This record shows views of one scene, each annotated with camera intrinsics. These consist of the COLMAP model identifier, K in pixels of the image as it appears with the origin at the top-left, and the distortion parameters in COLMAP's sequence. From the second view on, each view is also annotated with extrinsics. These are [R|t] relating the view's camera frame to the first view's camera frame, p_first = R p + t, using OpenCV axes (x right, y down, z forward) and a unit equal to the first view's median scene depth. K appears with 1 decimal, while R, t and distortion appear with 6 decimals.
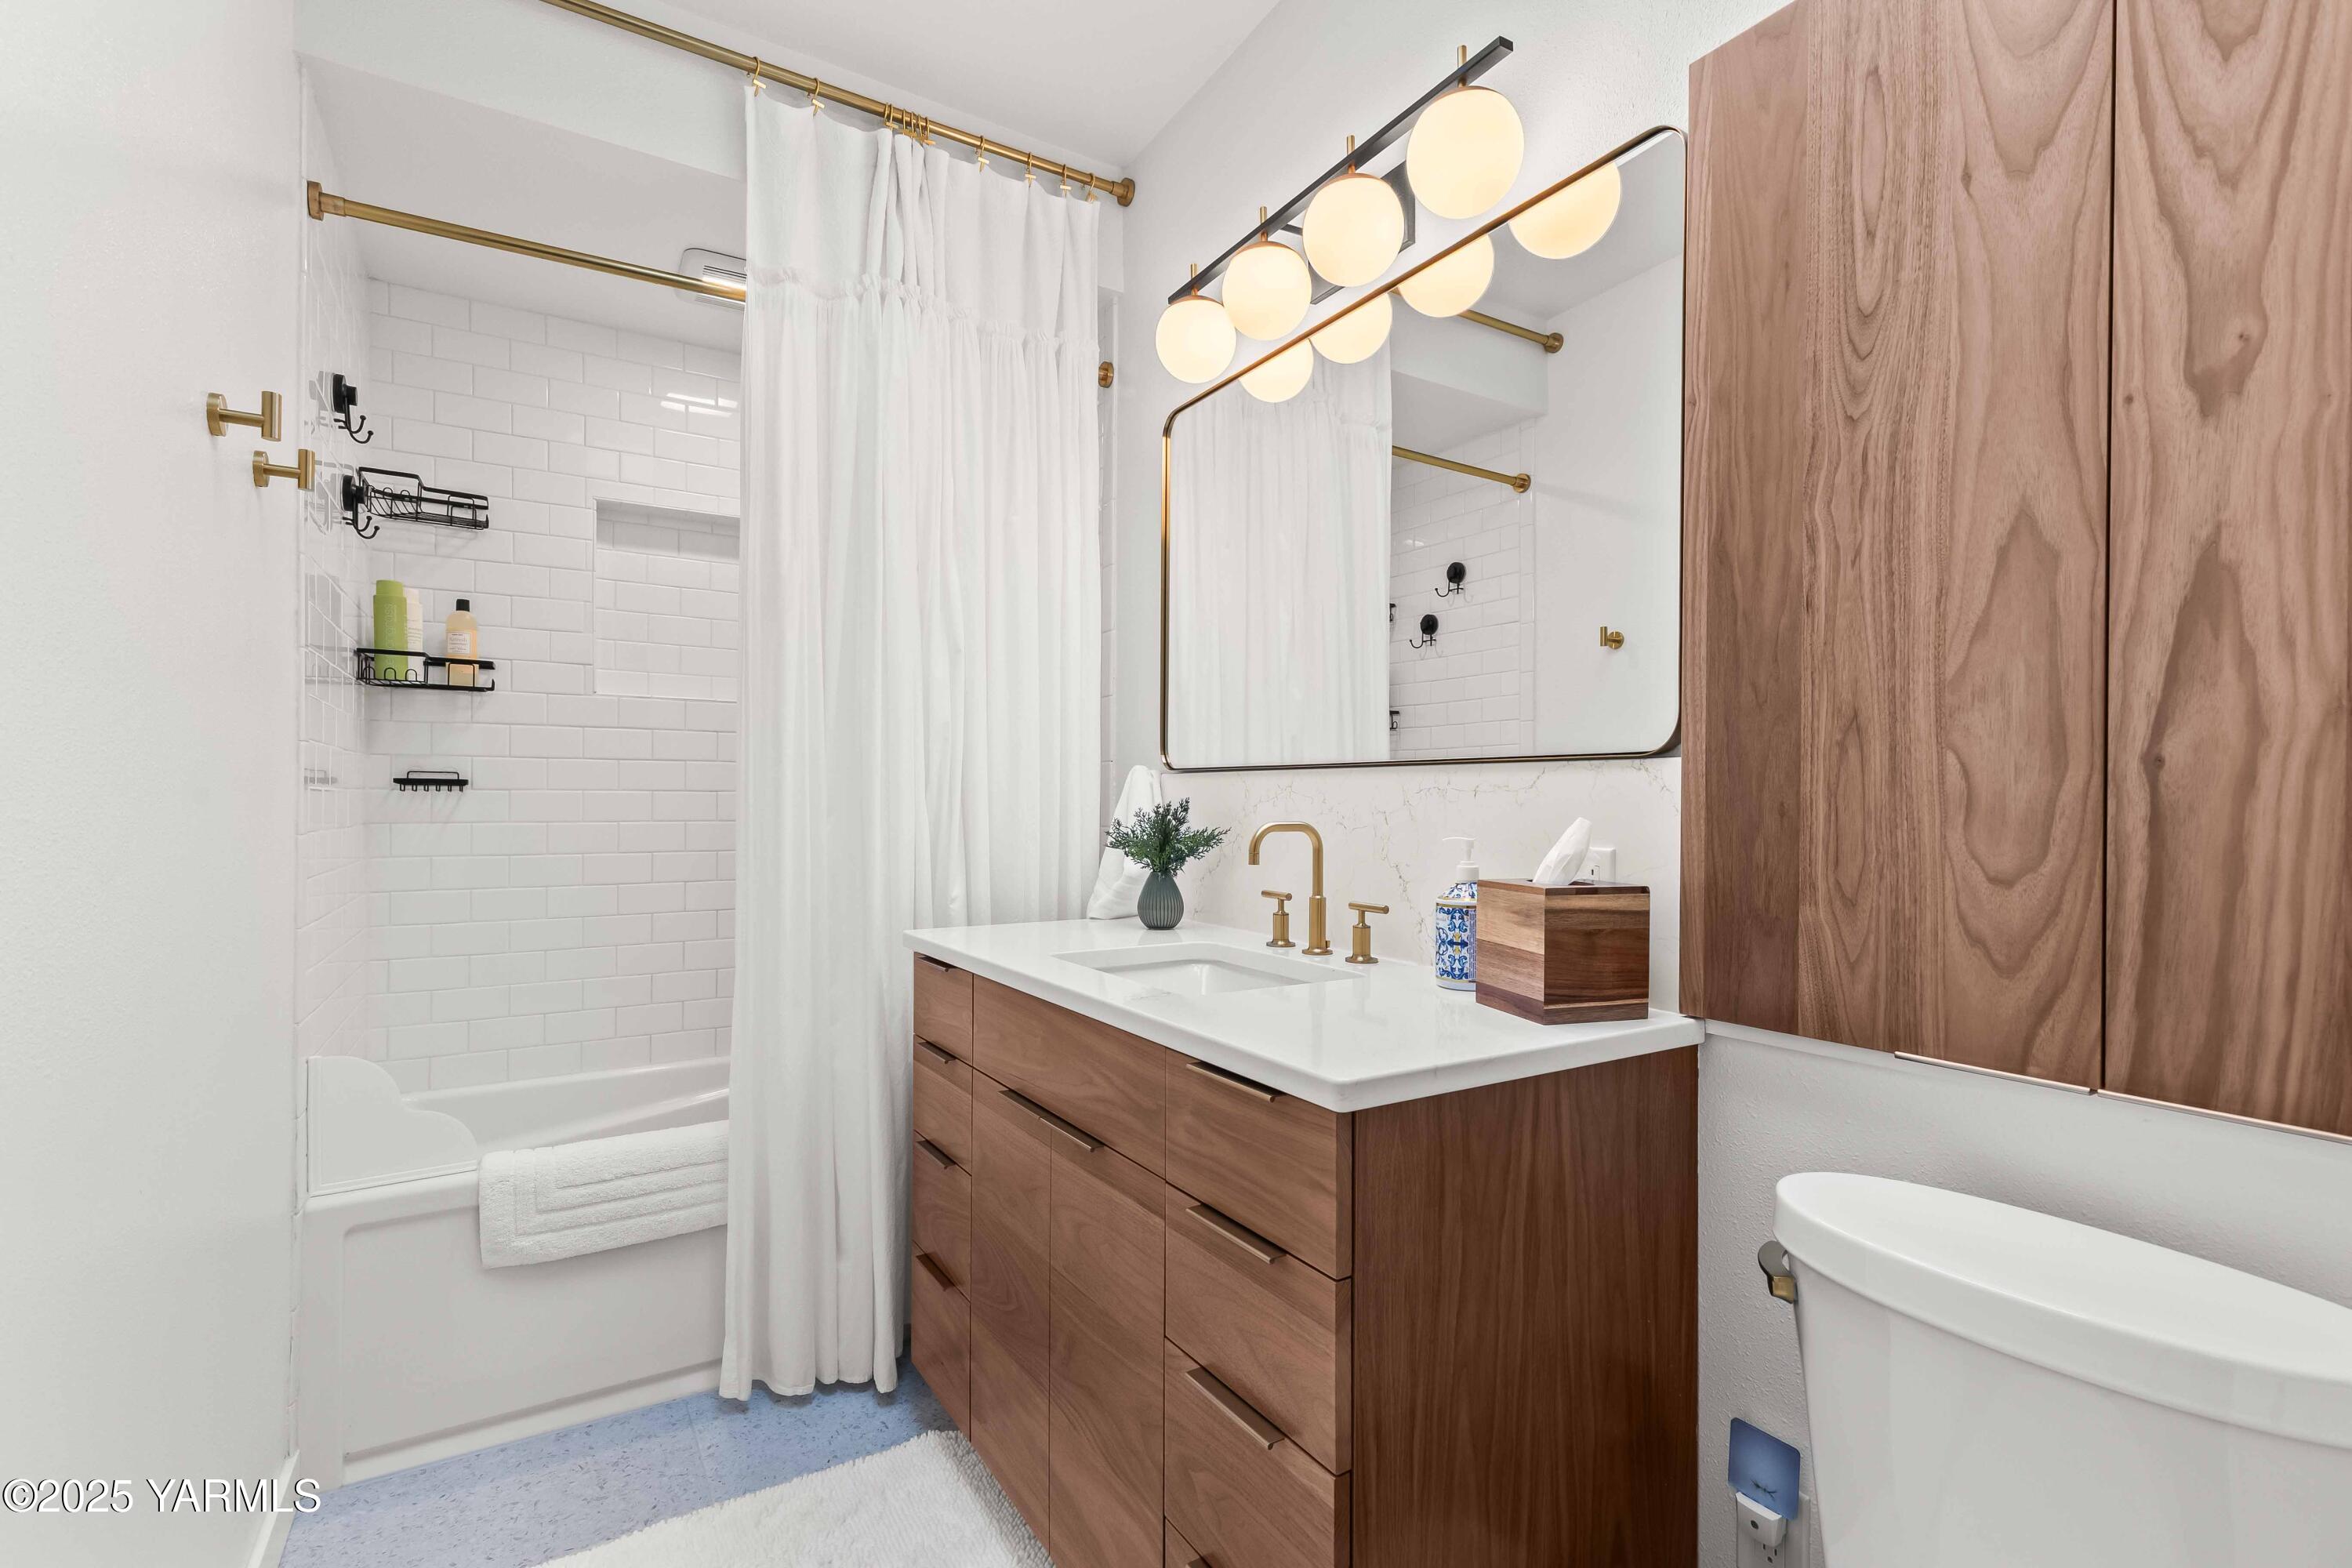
lens RADIAL K [[1060.4, 0, 1180.2], [0, 1060.4, 796.8], [0, 0, 1]] dist [0.002825, 0.000694]
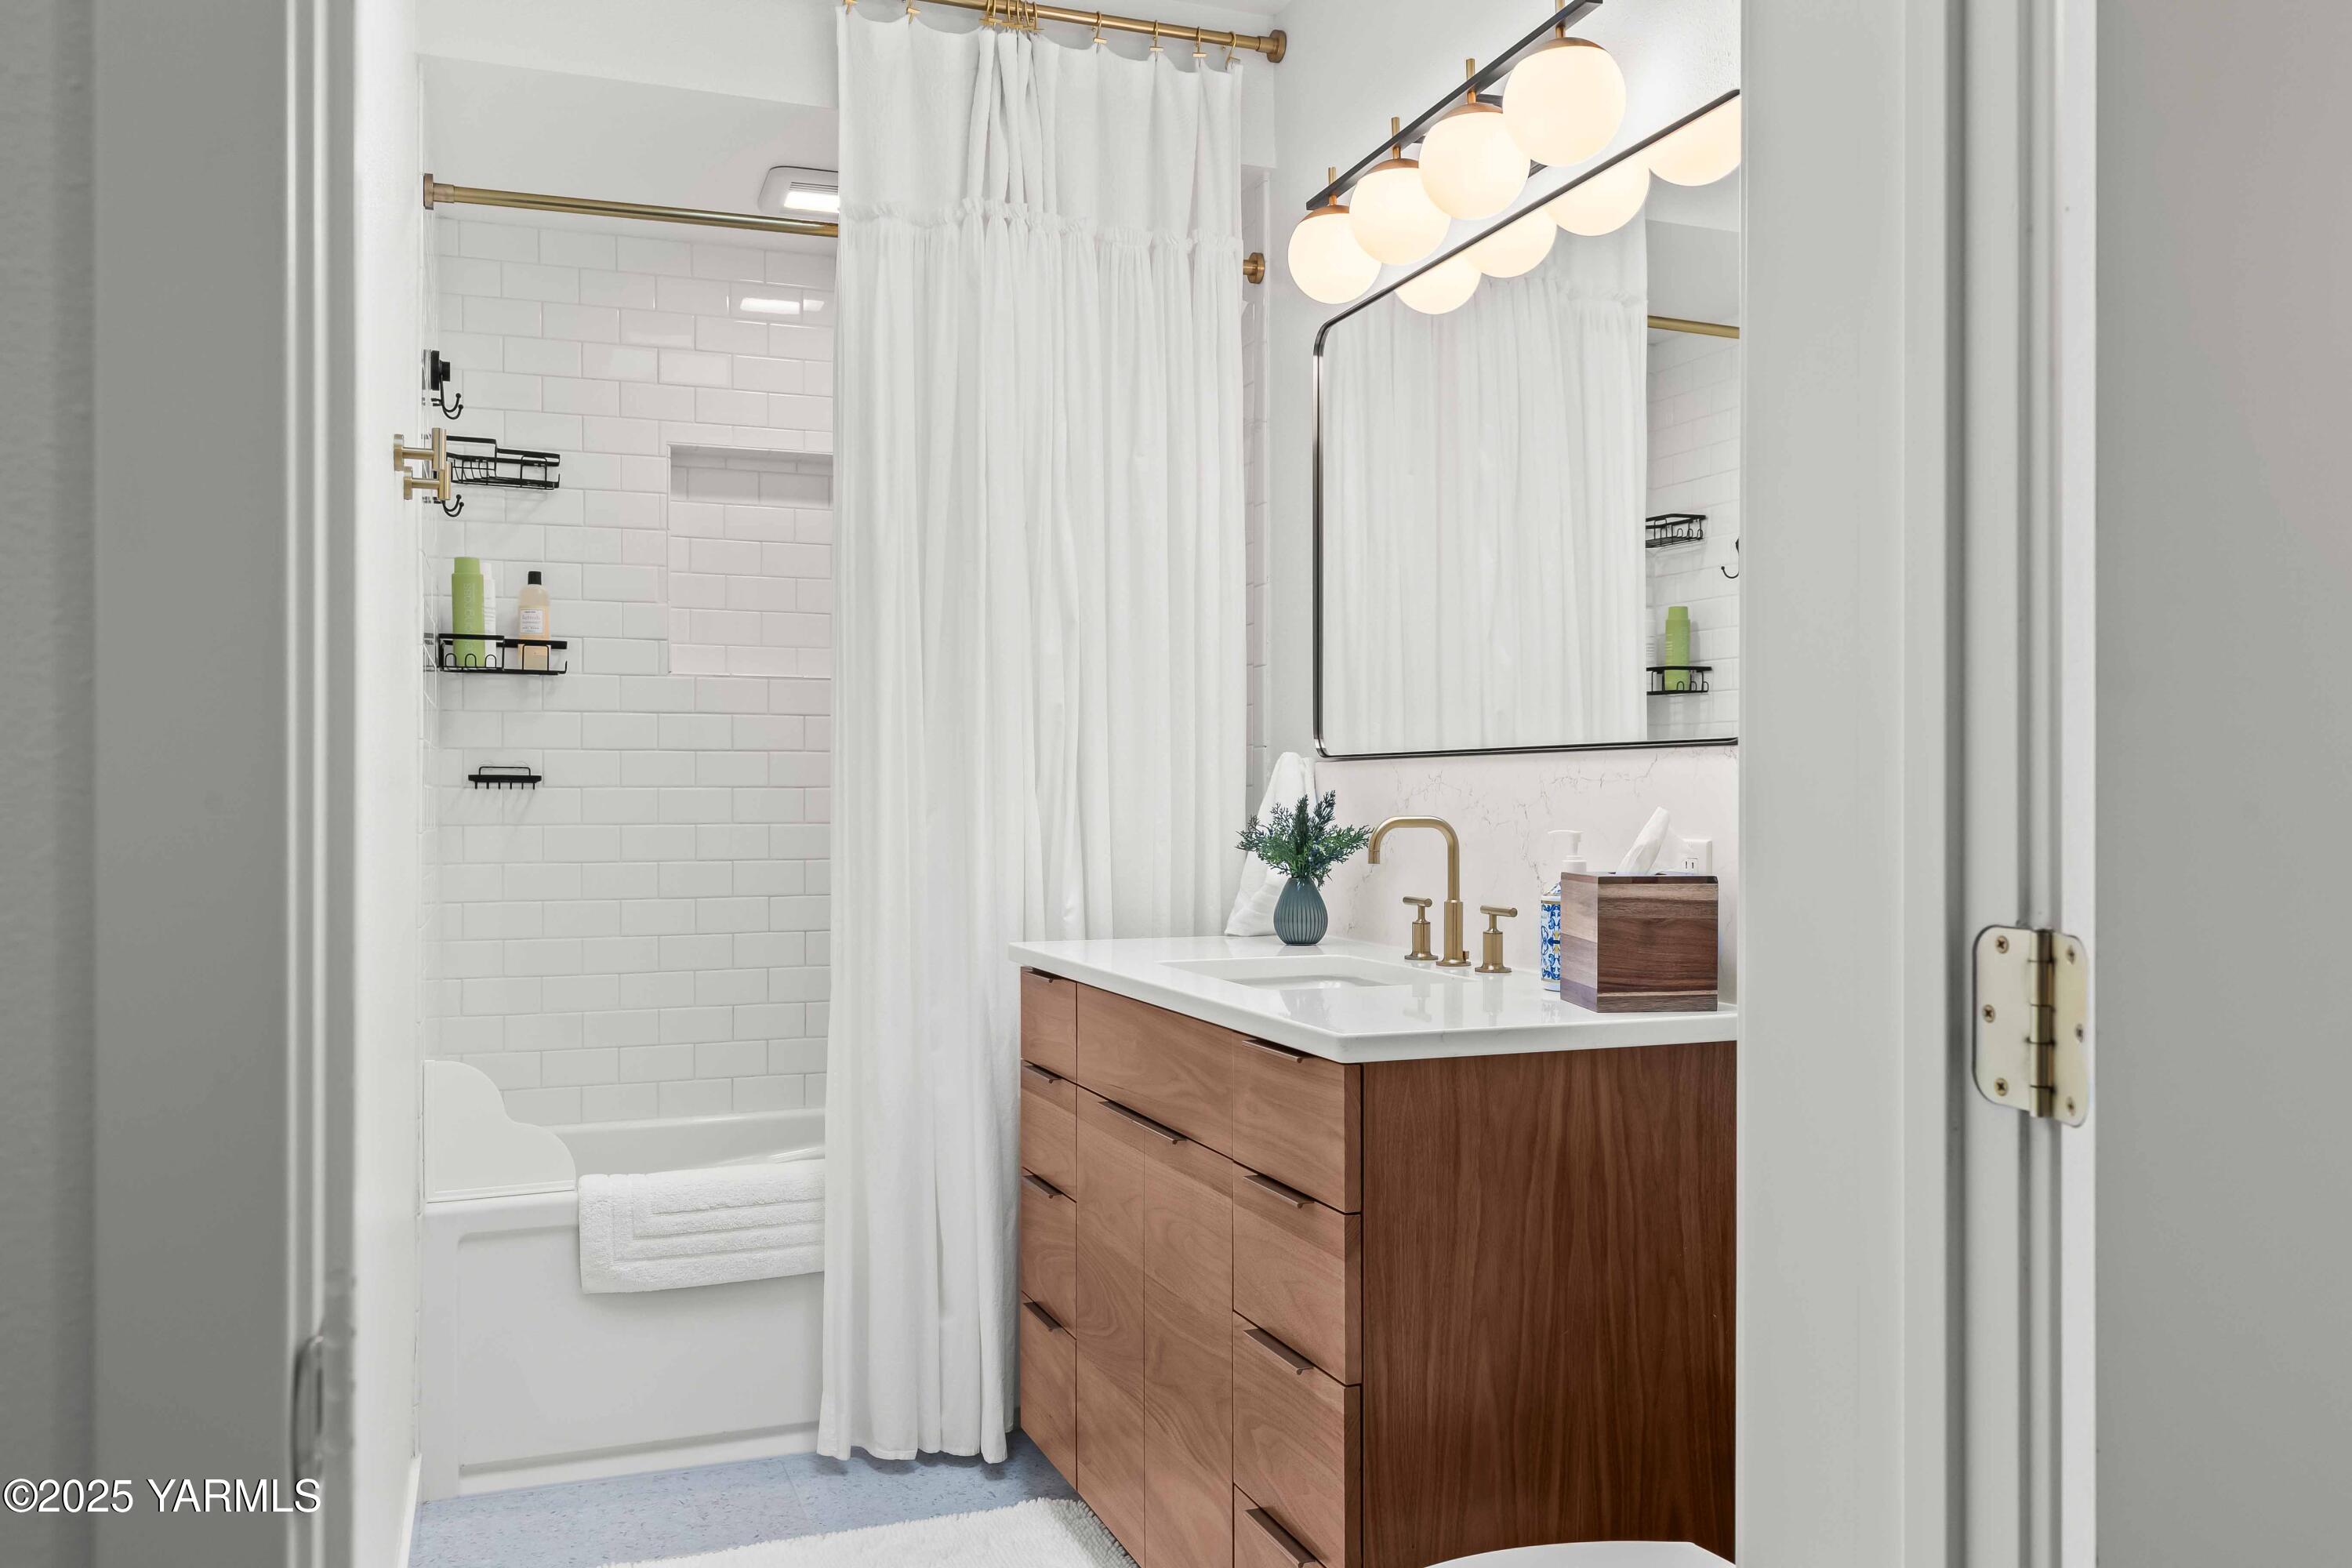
lens RADIAL K [[1811.2, 0, 1175.6], [0, 1811.2, 786.1], [0, 0, 1]] dist [0.008089, 0.001564]
pose [[0.980624, -0.007067, -0.195774, 0.170651], [0.006277, 0.999969, -0.004656, 0.003369], [0.195801, 0.003337, 0.980638, -0.454042]]
